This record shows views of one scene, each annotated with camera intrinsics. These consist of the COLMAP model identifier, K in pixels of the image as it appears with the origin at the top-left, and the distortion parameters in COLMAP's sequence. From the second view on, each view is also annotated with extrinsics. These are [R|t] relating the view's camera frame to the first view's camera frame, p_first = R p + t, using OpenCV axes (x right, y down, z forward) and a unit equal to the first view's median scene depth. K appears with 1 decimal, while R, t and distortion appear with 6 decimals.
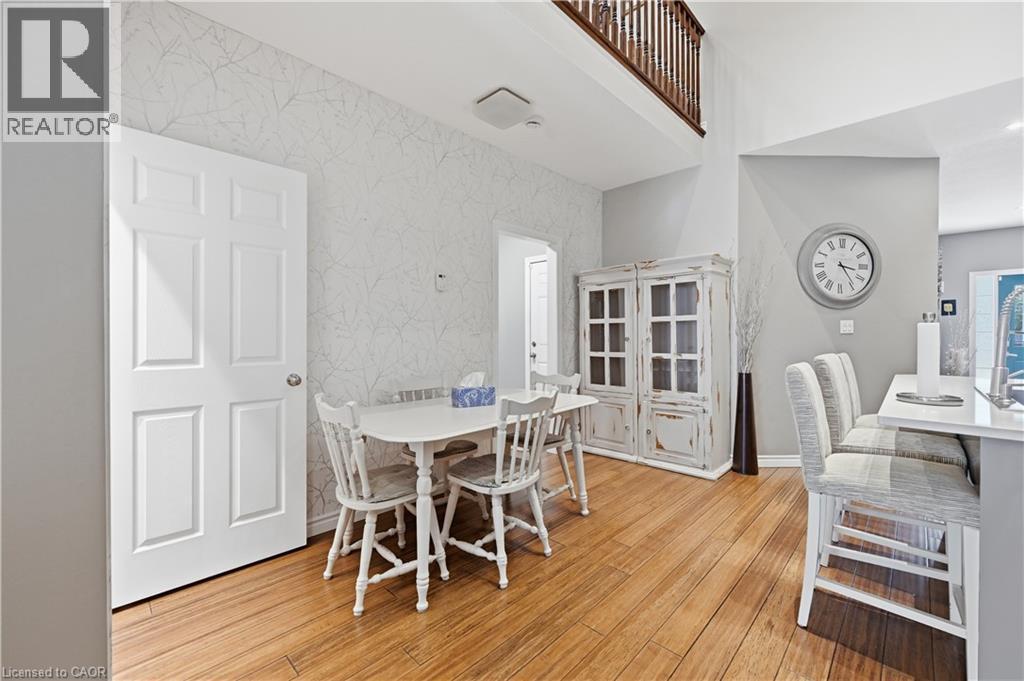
lens RADIAL K [[418.8, 0, 508.8], [0, 418.8, 340.4], [0, 0, 1]] dist [-0.001998, -0.000267]
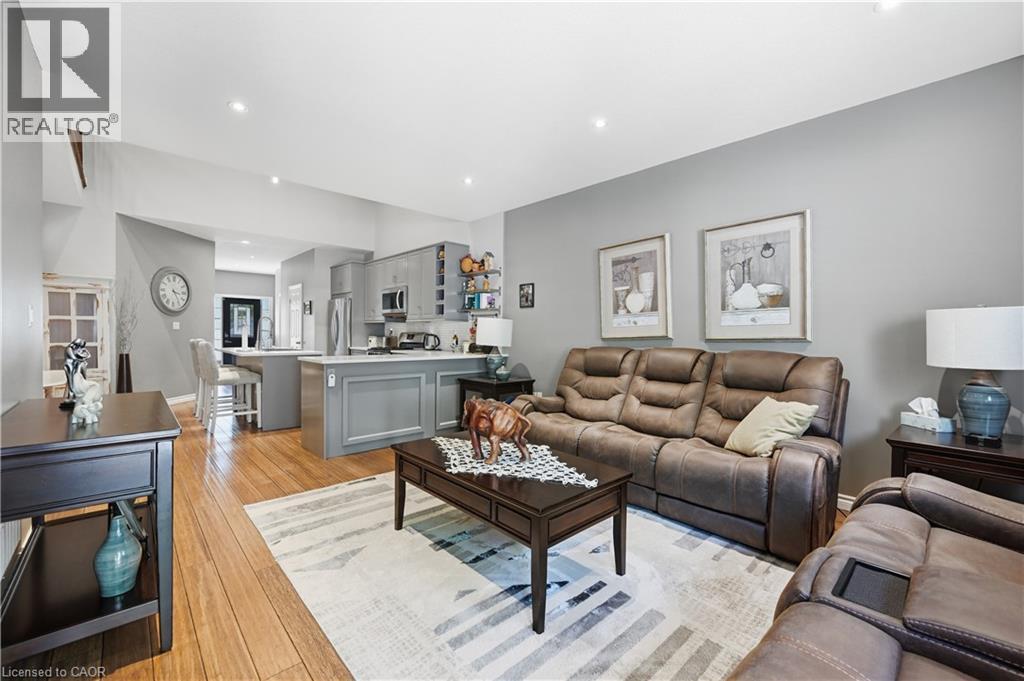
lens RADIAL K [[418.8, 0, 512.9], [0, 418.8, 338.8], [0, 0, 1]] dist [-0.001998, -0.000267]
pose [[0.044495, -0.013136, 0.998923, -0.927173], [0.000169, 0.999914, 0.013141, 0.000345], [-0.999010, -0.000416, 0.044493, -0.526176]]
